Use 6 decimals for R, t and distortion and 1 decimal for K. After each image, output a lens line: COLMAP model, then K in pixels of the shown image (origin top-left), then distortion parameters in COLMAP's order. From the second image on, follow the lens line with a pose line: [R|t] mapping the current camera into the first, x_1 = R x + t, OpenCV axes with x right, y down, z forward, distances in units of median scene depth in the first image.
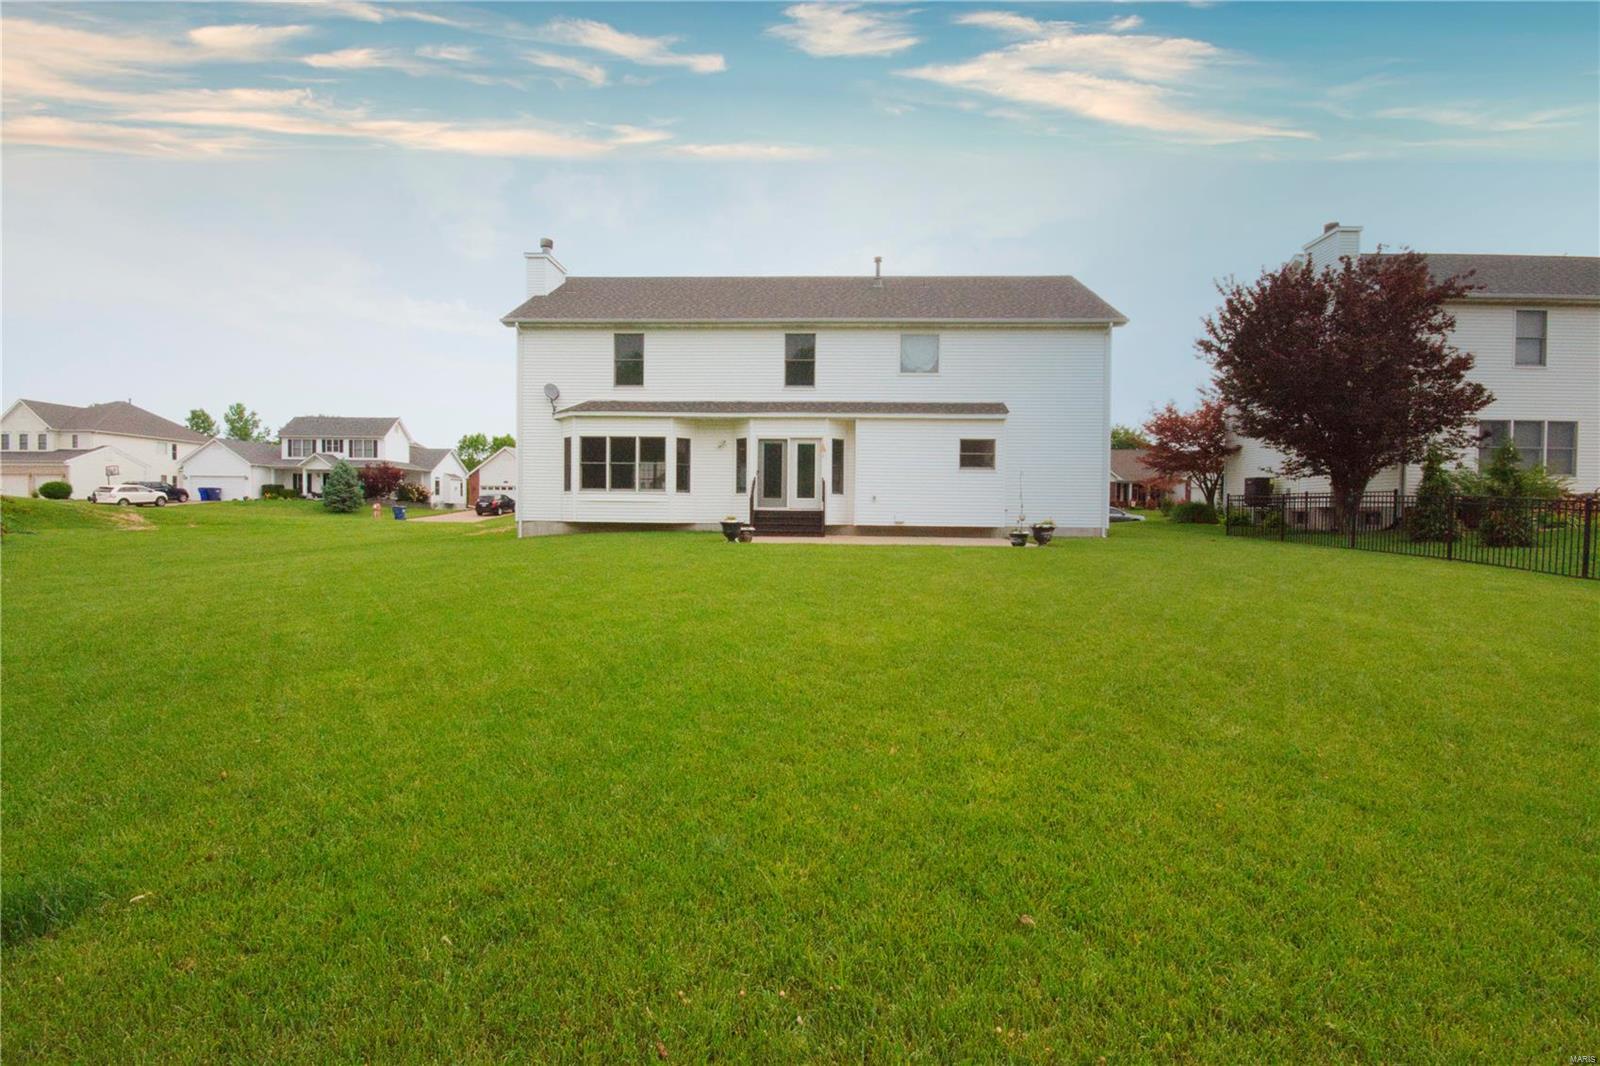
lens RADIAL K [[699.5, 0, 800.0], [0, 699.5, 533.0], [0, 0, 1]] dist [-0.001239, -0.000255]
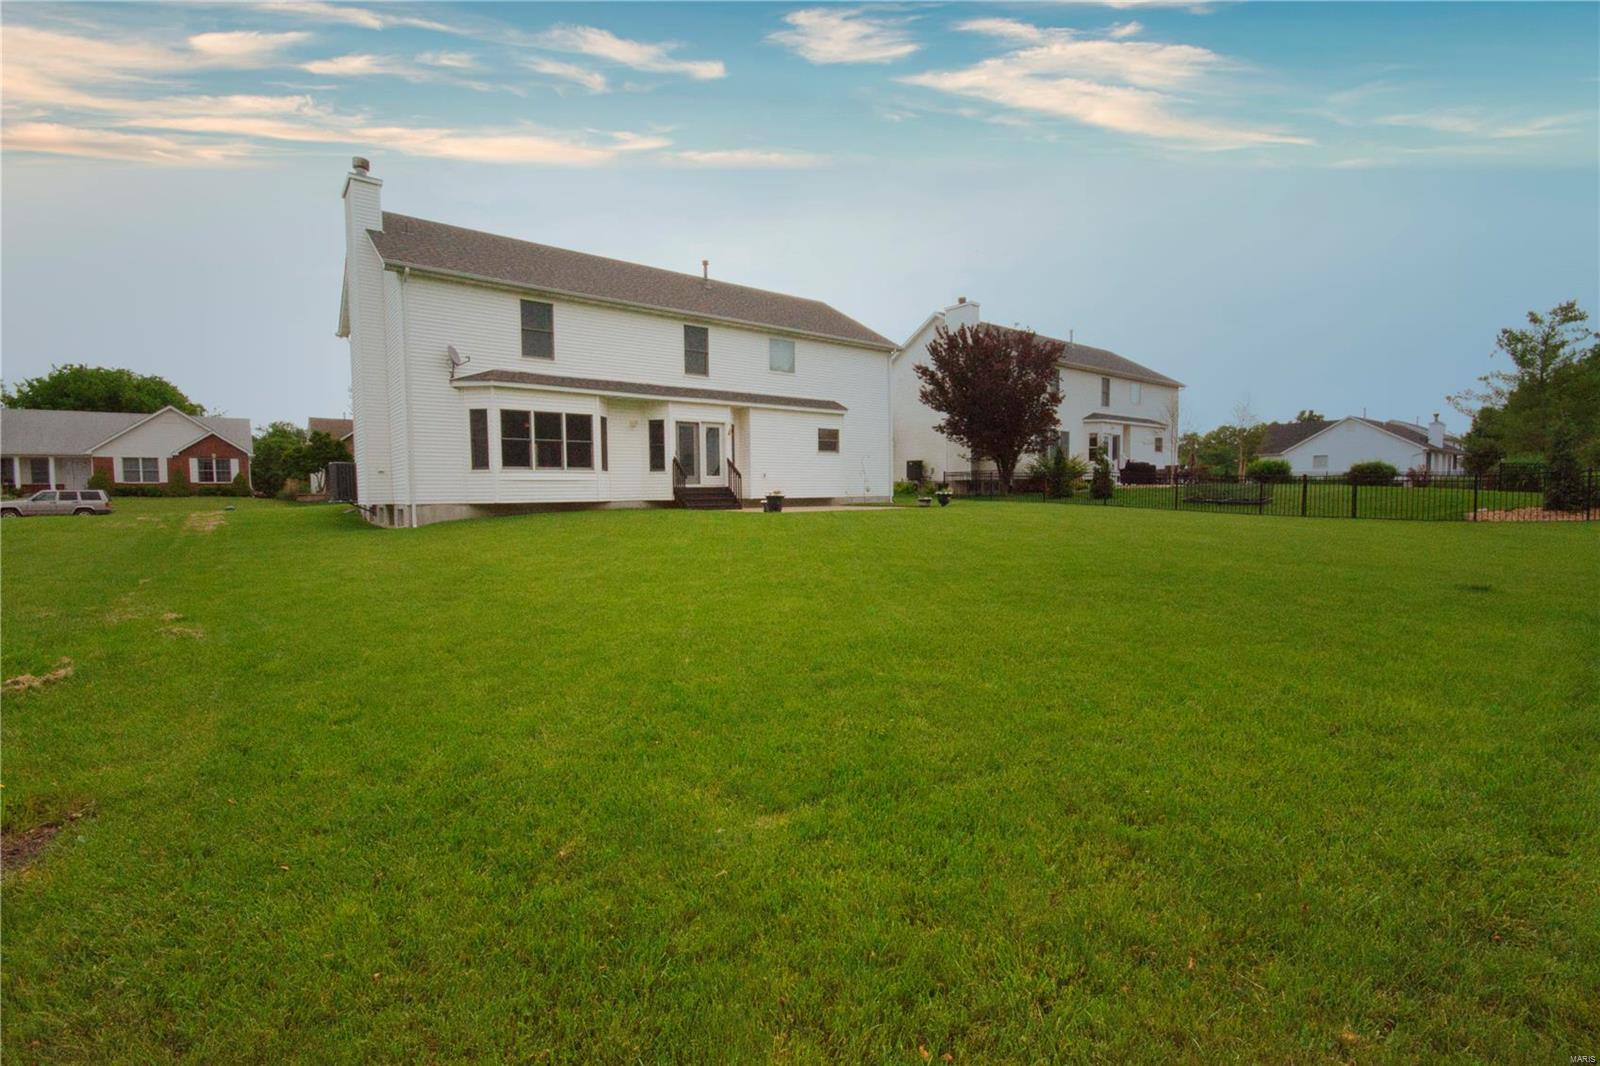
lens RADIAL K [[710.2, 0, 797.8], [0, 710.2, 491.2], [0, 0, 1]] dist [0.001573, 0.000059]
pose [[0.753316, -0.019881, 0.657359, -0.629211], [0.031352, 0.999492, -0.005700, -0.015045], [-0.656911, 0.024903, 0.753556, 0.059858]]
